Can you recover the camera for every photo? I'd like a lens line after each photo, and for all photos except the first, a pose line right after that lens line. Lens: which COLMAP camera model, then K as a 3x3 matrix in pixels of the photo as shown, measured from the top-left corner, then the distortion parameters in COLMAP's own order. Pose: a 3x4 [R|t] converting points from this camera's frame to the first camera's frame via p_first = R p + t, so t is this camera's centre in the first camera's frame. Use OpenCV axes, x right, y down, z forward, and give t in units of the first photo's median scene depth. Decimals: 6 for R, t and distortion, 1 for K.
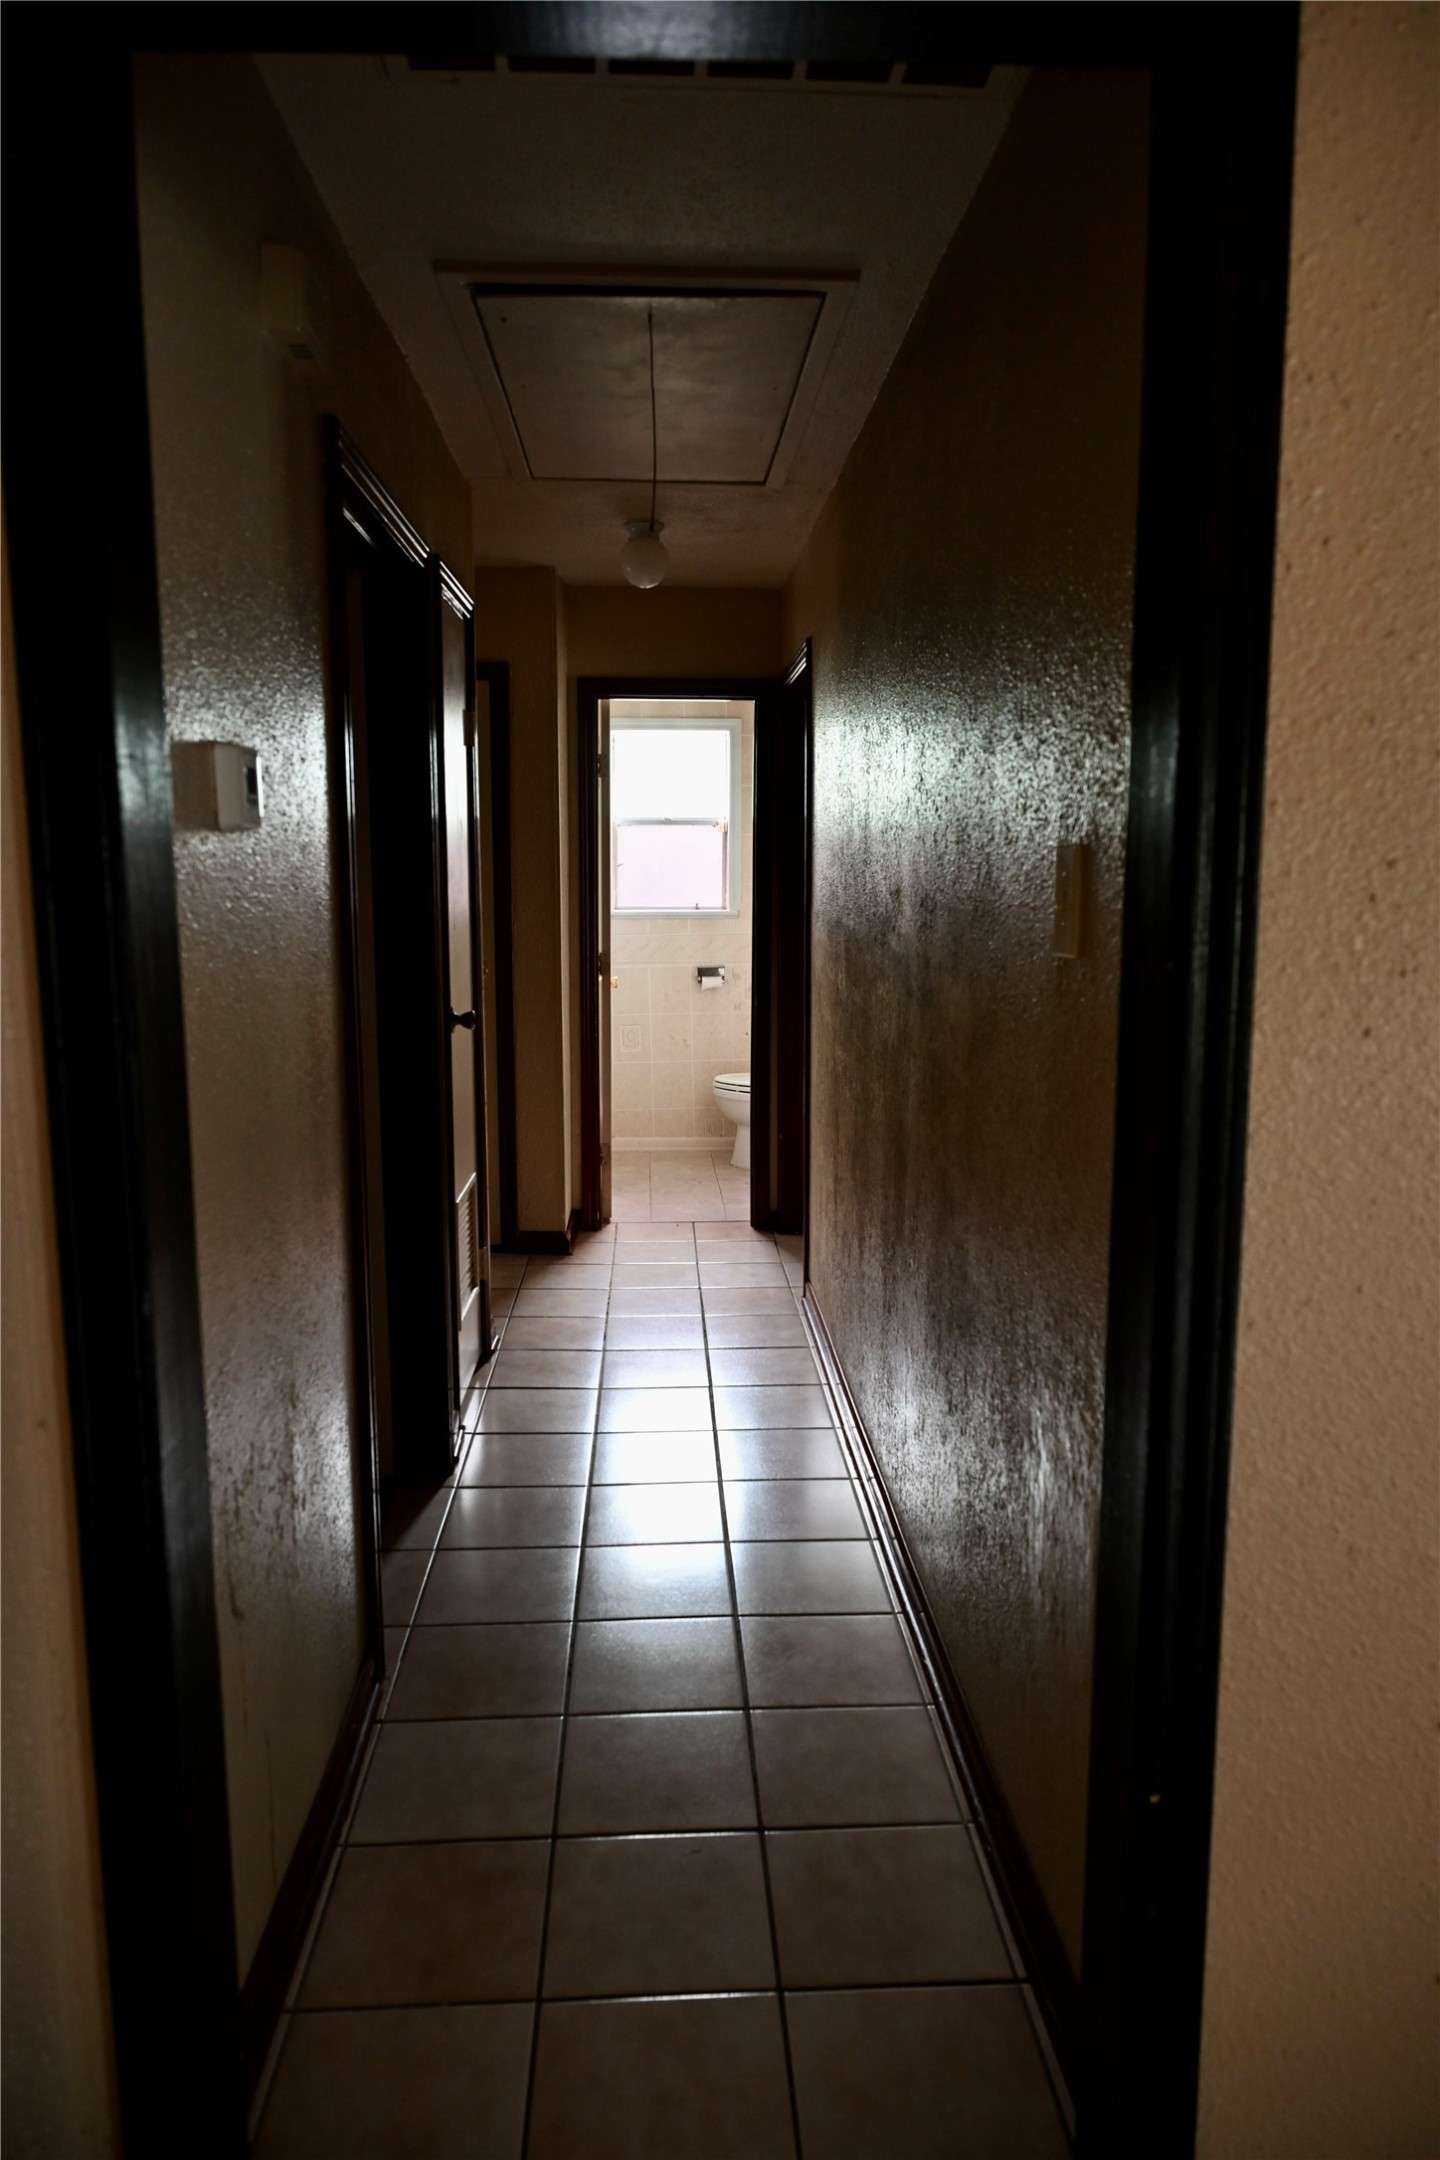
lens RADIAL K [[1425.5, 0, 718.5], [0, 1425.5, 1072.4], [0, 0, 1]] dist [-0.000427, -0.004208]
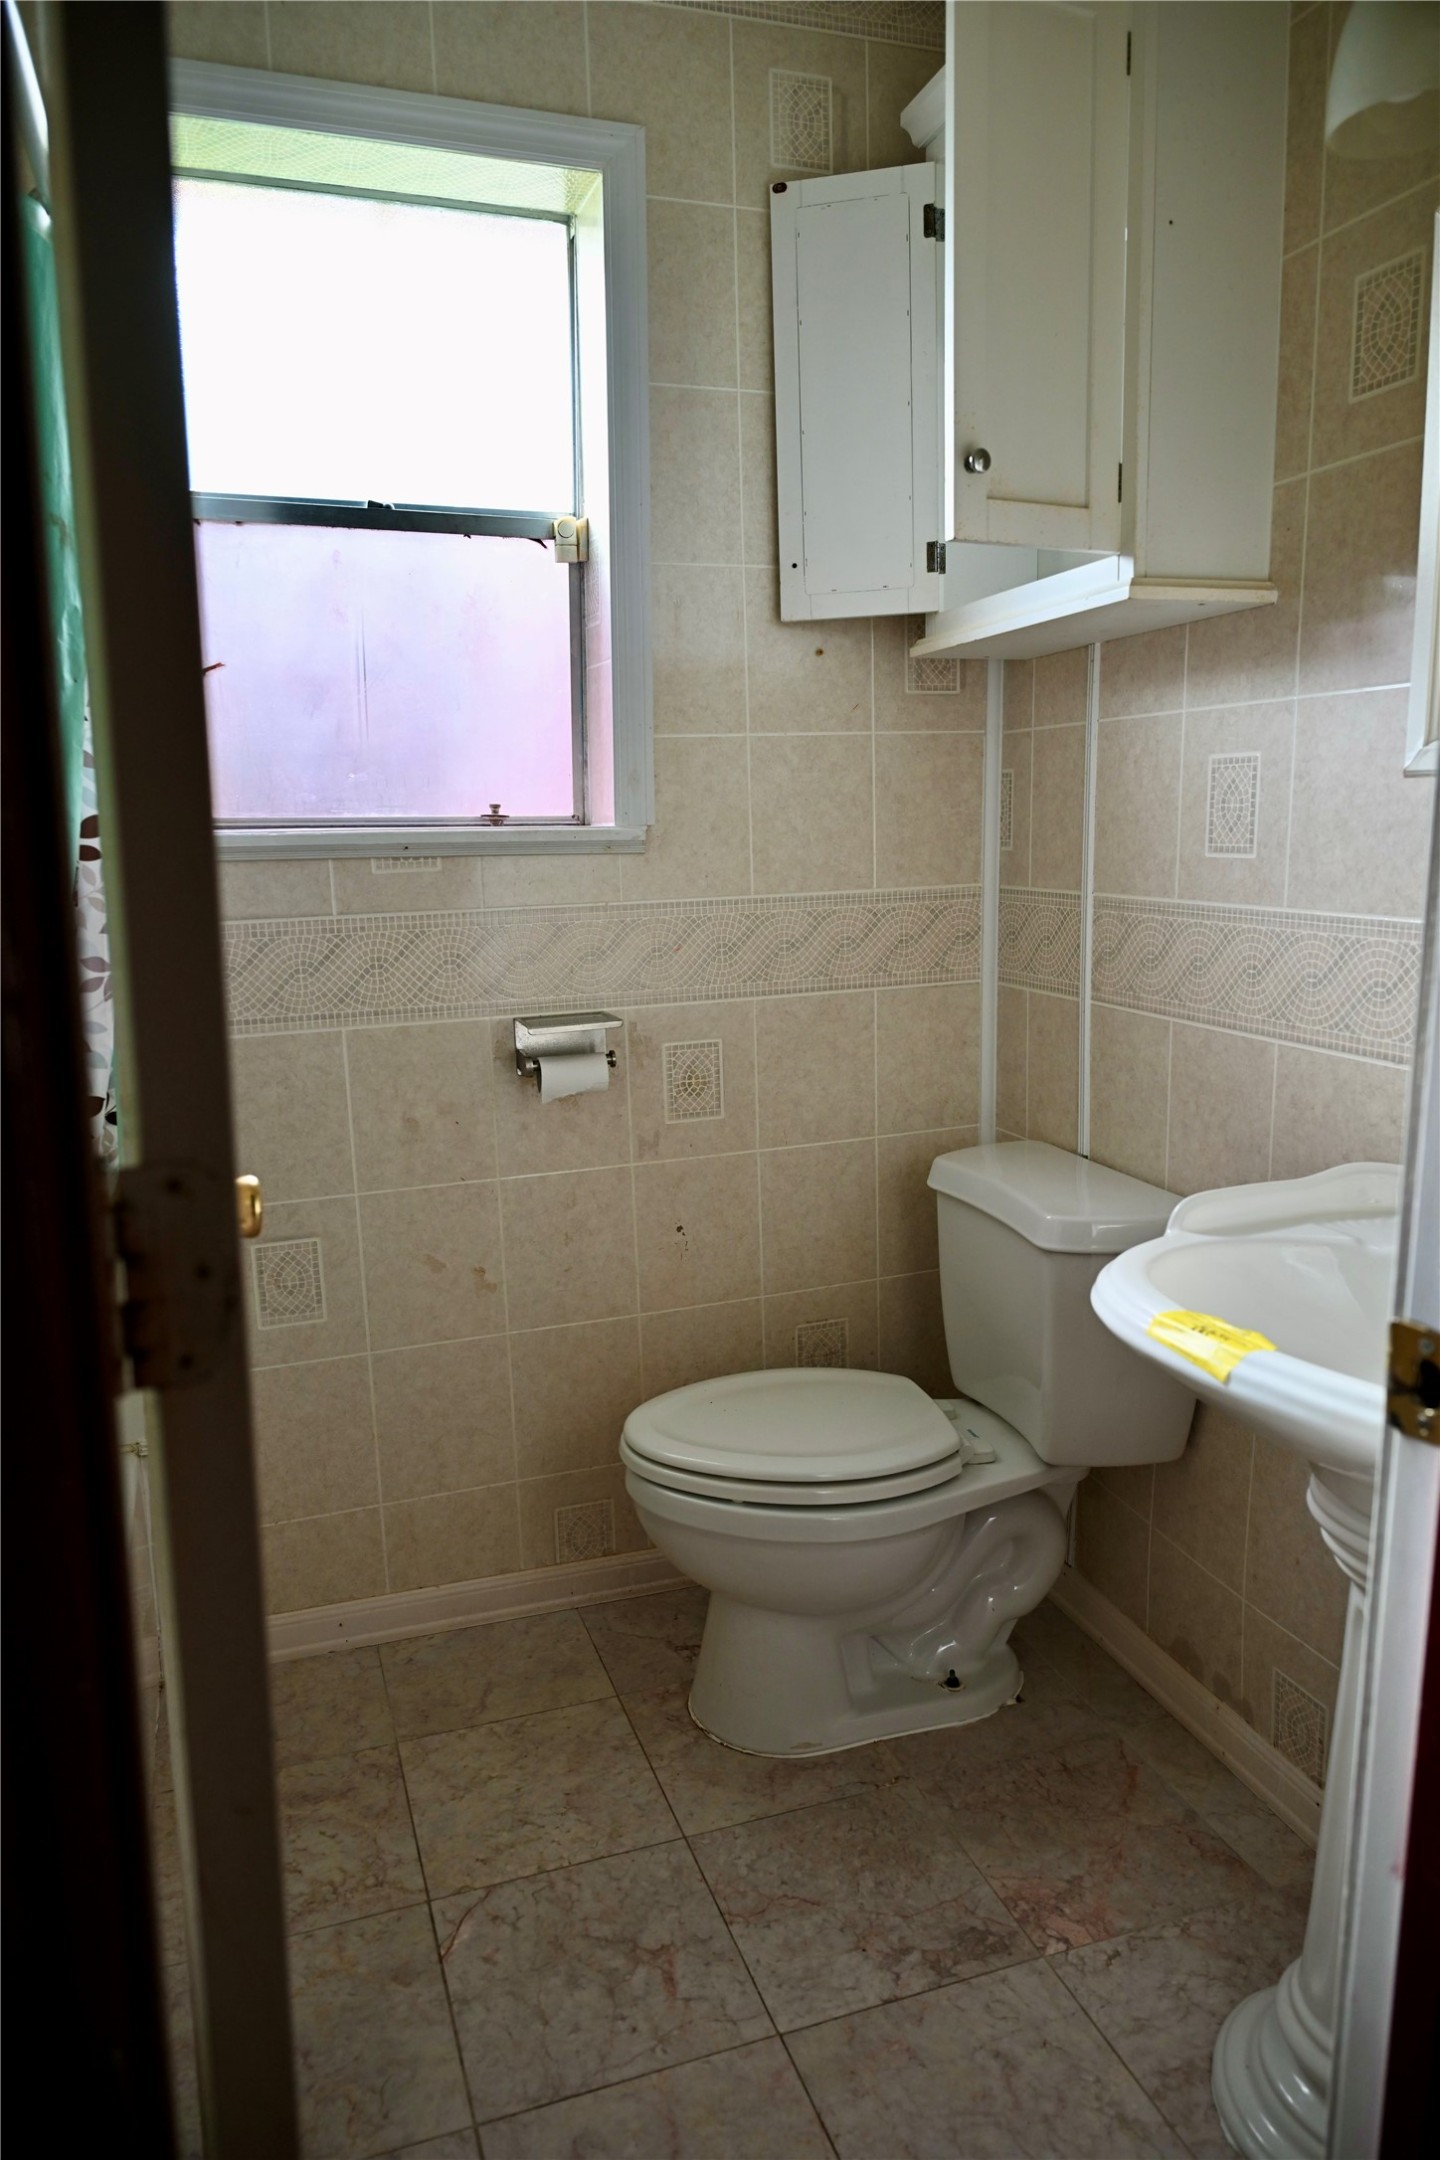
lens RADIAL K [[1425.5, 0, 718.5], [0, 1425.5, 1072.4], [0, 0, 1]] dist [-0.000427, -0.004208]
pose [[0.956868, -0.063869, 0.283414, -0.057644], [0.050608, 0.997264, 0.053874, -0.077245], [-0.286080, -0.037207, 0.957483, 0.706743]]
